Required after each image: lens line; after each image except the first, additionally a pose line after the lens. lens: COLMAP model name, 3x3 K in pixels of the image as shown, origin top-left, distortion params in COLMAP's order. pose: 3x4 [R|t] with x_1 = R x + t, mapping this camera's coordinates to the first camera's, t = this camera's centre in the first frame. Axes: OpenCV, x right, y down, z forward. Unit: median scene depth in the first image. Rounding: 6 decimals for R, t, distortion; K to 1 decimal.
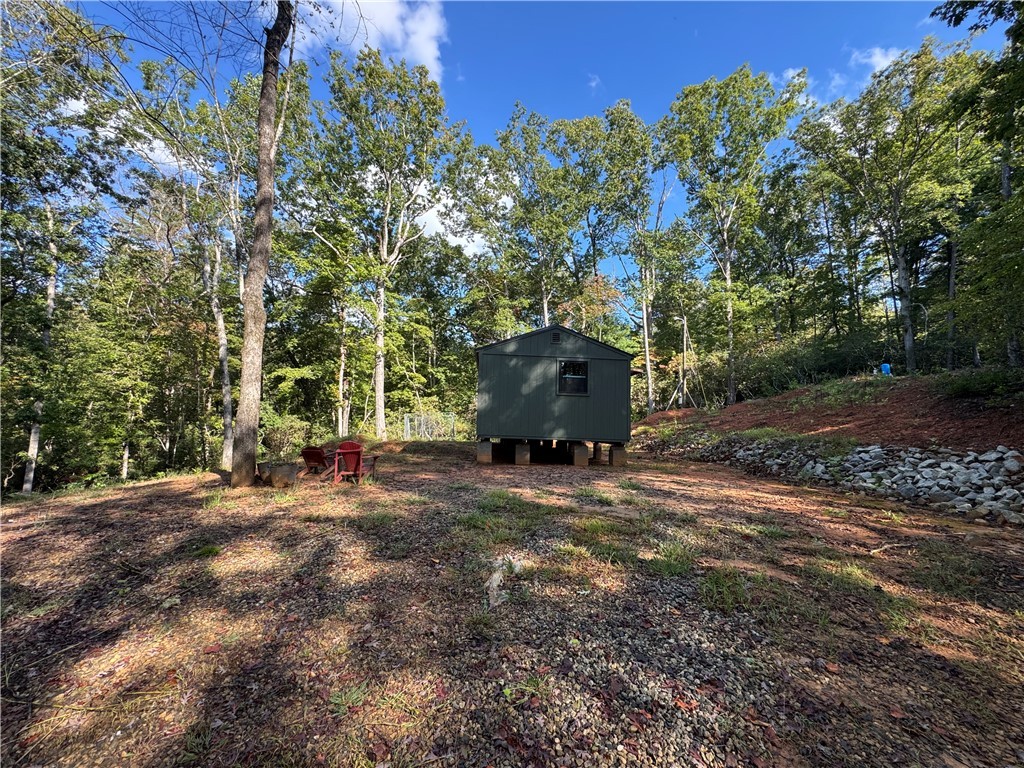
lens RADIAL K [[408.0, 0, 512.0], [0, 408.0, 383.1], [0, 0, 1]] dist [-0.002831, 0.000470]
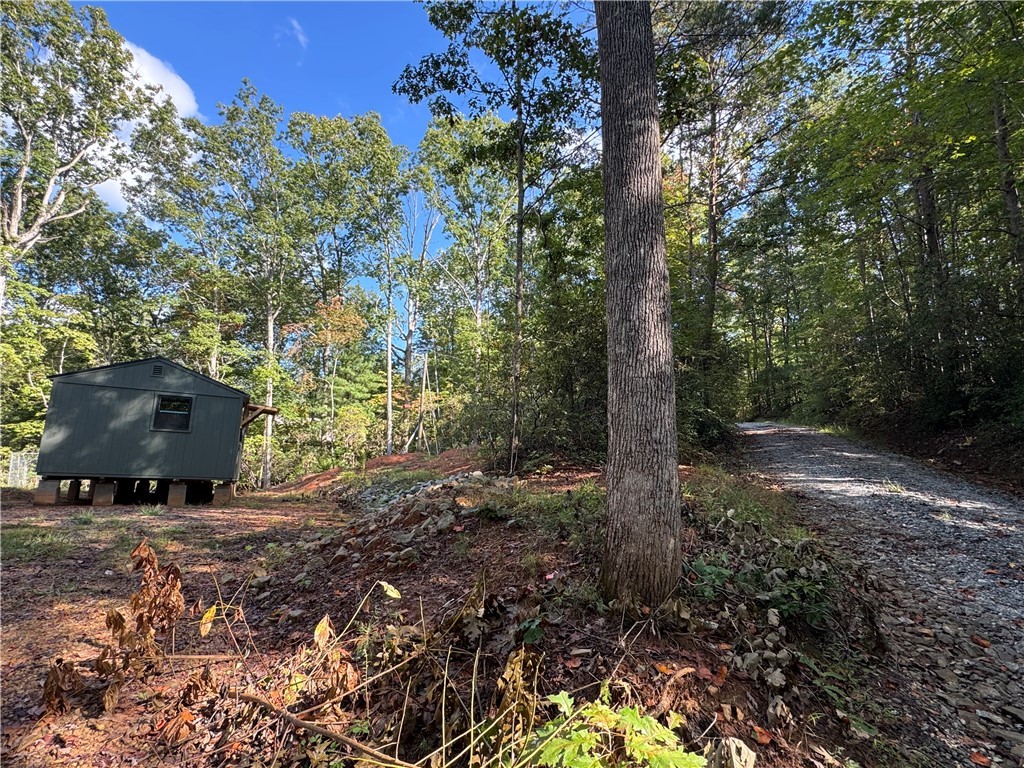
lens RADIAL K [[527.8, 0, 509.0], [0, 527.8, 384.8], [0, 0, 1]] dist [0.002541, 0.000789]
pose [[0.922323, 0.067446, 0.380489, 0.165812], [-0.039326, 0.995921, -0.081209, -0.003793], [-0.384414, 0.059937, 0.921213, -0.189912]]
